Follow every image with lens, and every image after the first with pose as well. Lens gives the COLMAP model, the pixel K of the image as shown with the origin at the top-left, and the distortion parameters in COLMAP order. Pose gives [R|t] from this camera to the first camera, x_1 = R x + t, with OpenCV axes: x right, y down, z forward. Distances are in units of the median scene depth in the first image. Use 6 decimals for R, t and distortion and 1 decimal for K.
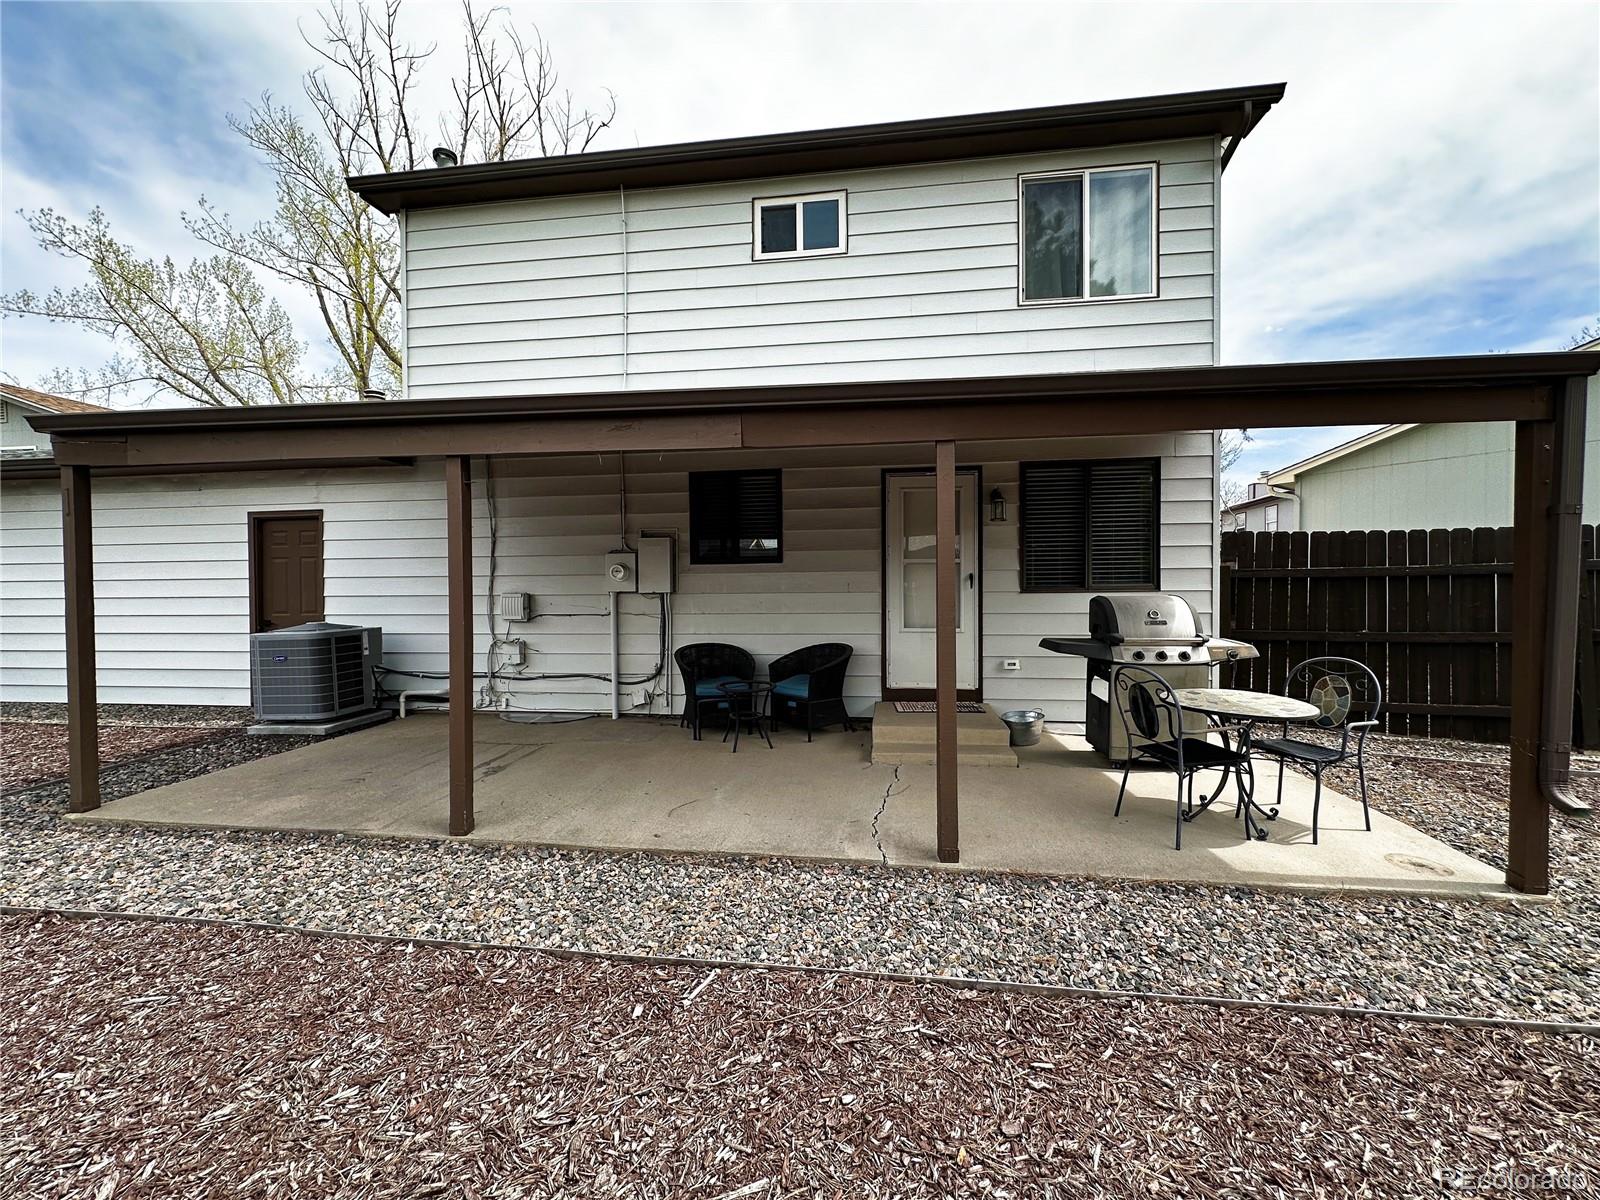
lens RADIAL K [[635.8, 0, 795.3], [0, 635.8, 597.4], [0, 0, 1]] dist [0.000716, 0.000068]
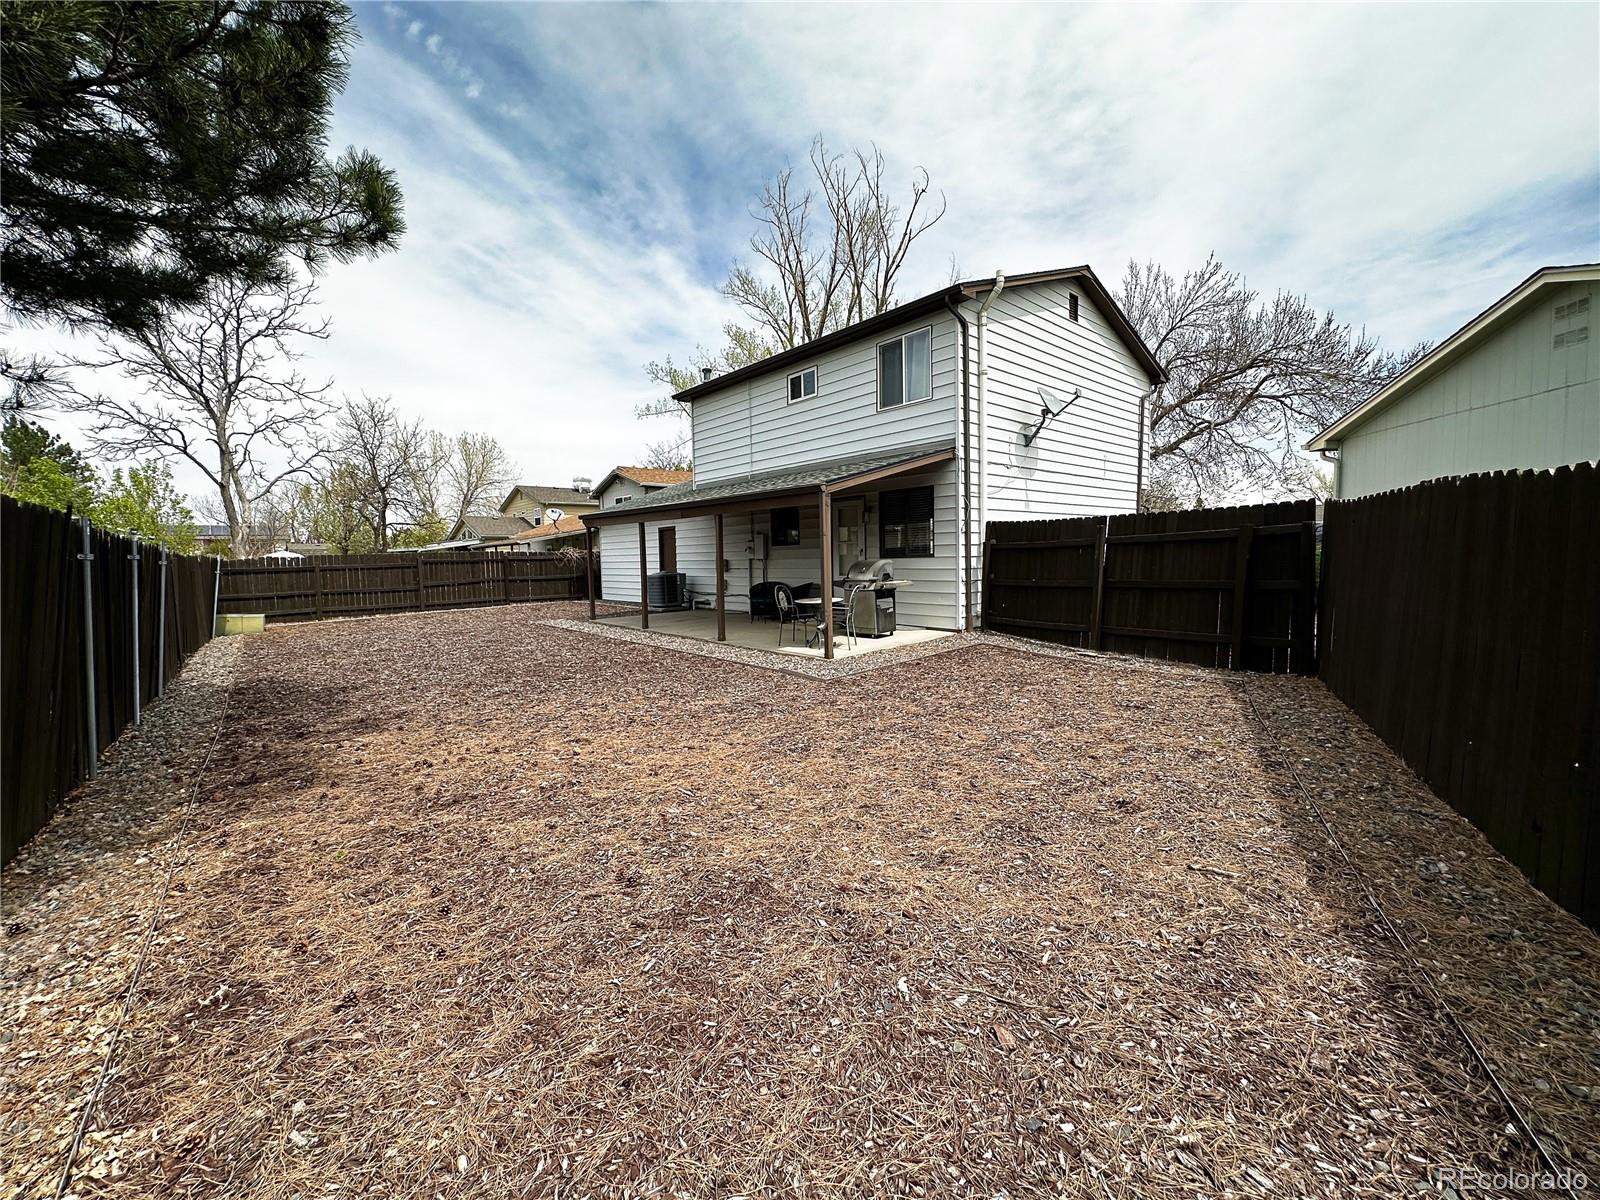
lens RADIAL K [[635.8, 0, 795.3], [0, 635.8, 597.4], [0, 0, 1]] dist [0.000716, 0.000068]
pose [[0.751241, 0.034020, -0.659151, 1.390101], [0.007928, 0.998134, 0.060552, -0.007663], [0.659980, -0.050715, 0.749569, -0.629780]]
